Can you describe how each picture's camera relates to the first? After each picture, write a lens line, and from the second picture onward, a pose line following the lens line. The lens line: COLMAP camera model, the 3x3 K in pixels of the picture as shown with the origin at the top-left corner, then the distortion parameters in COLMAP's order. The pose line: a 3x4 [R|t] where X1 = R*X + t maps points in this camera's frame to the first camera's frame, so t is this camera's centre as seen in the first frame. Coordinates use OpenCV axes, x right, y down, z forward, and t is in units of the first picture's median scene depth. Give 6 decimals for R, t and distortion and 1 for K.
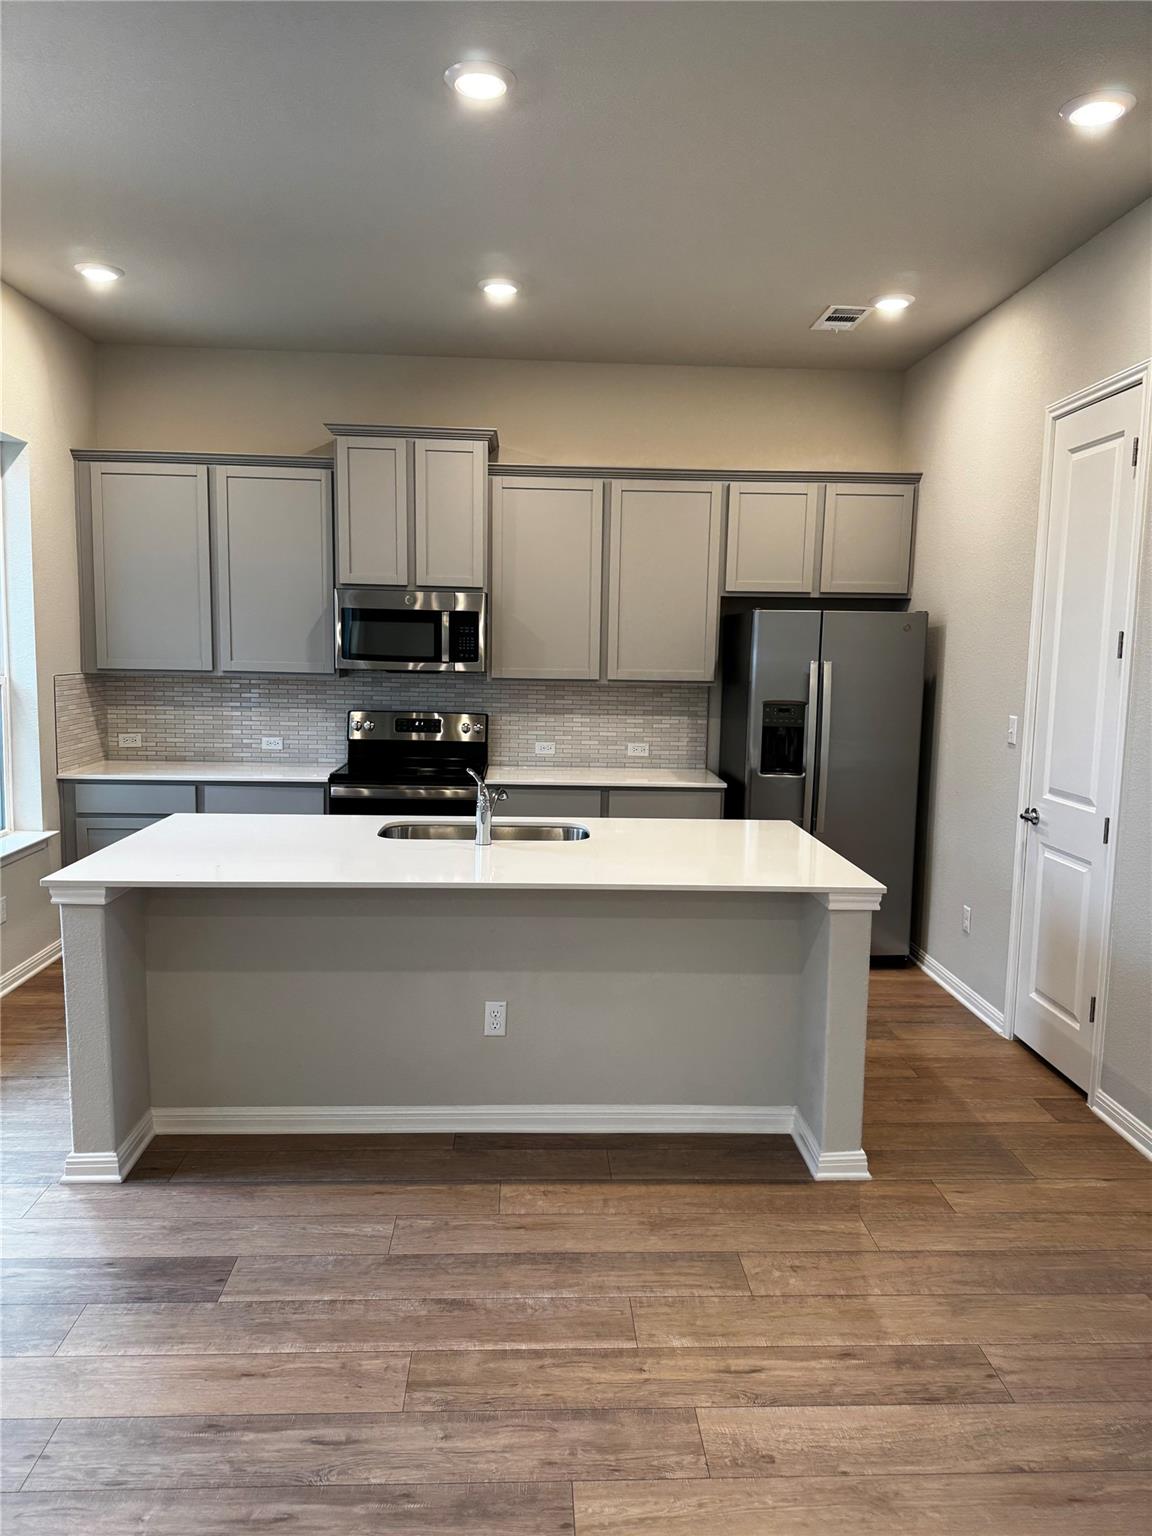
lens RADIAL K [[1085.9, 0, 582.4], [0, 1085.9, 770.7], [0, 0, 1]] dist [0.039878, -0.047470]
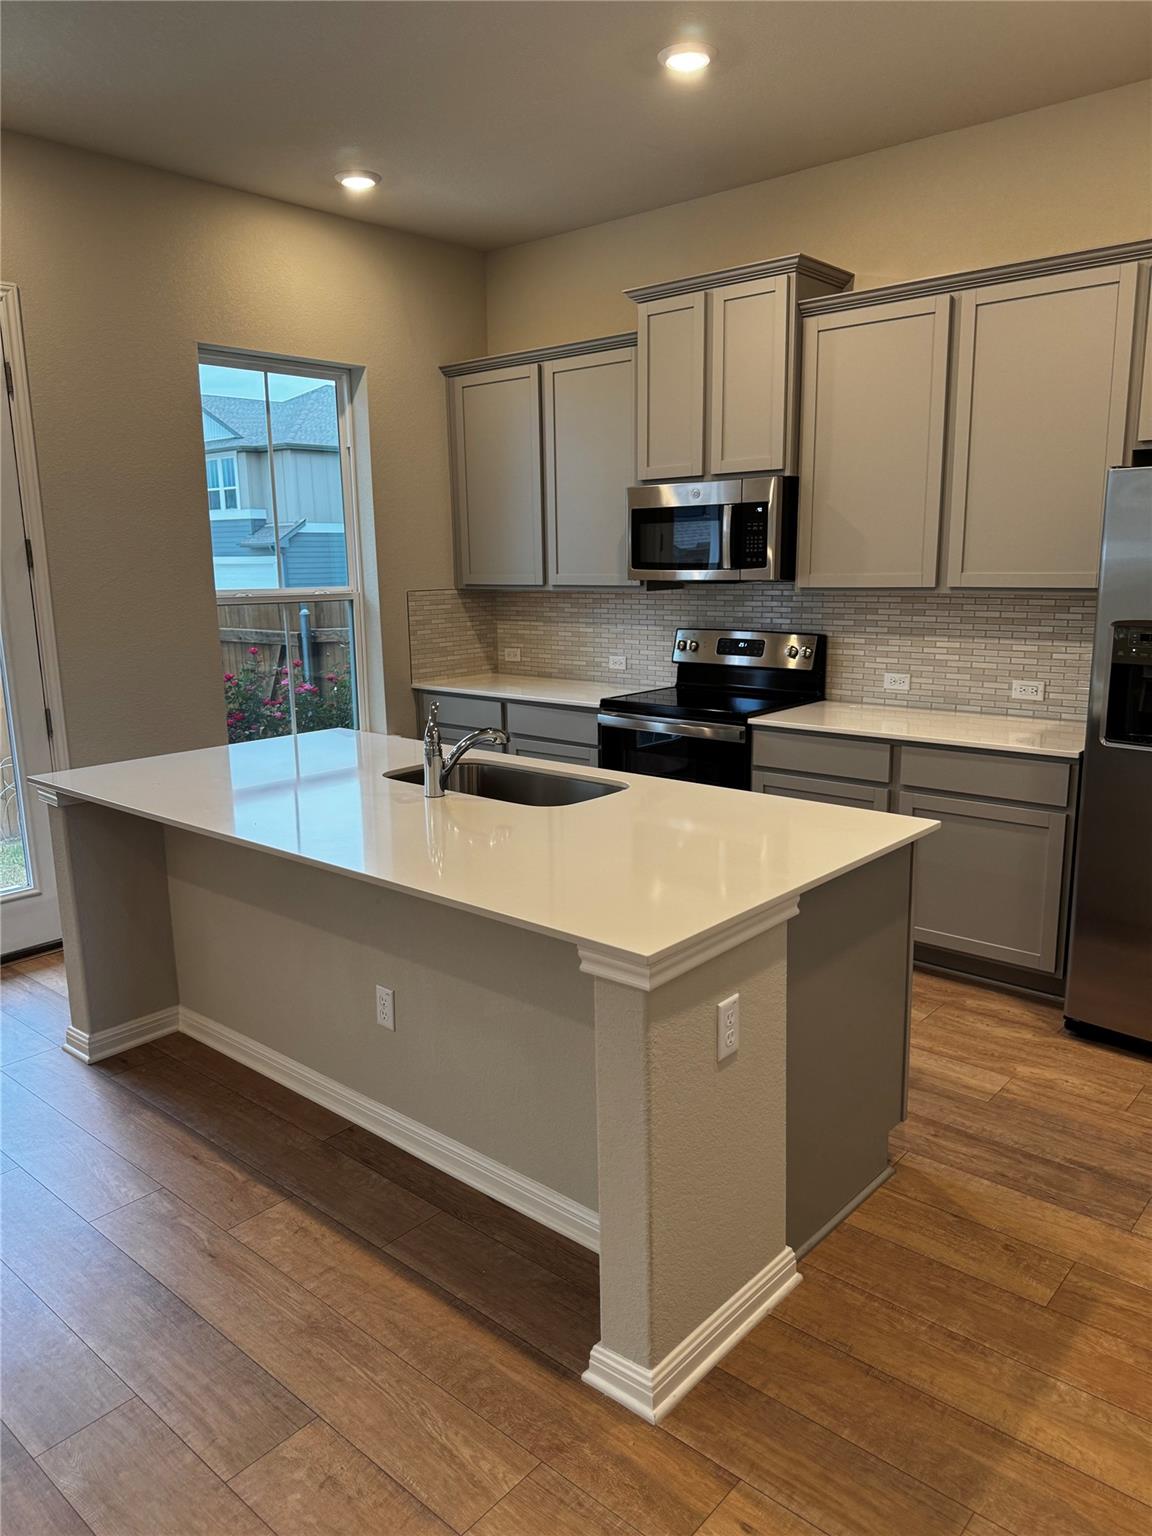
lens RADIAL K [[1085.9, 0, 573.4], [0, 1085.9, 780.5], [0, 0, 1]] dist [0.039878, -0.047470]
pose [[0.713825, 0.111660, -0.691365, 0.371059], [-0.051069, 0.992879, 0.107628, -0.025089], [0.698459, -0.041521, 0.714444, 0.335581]]
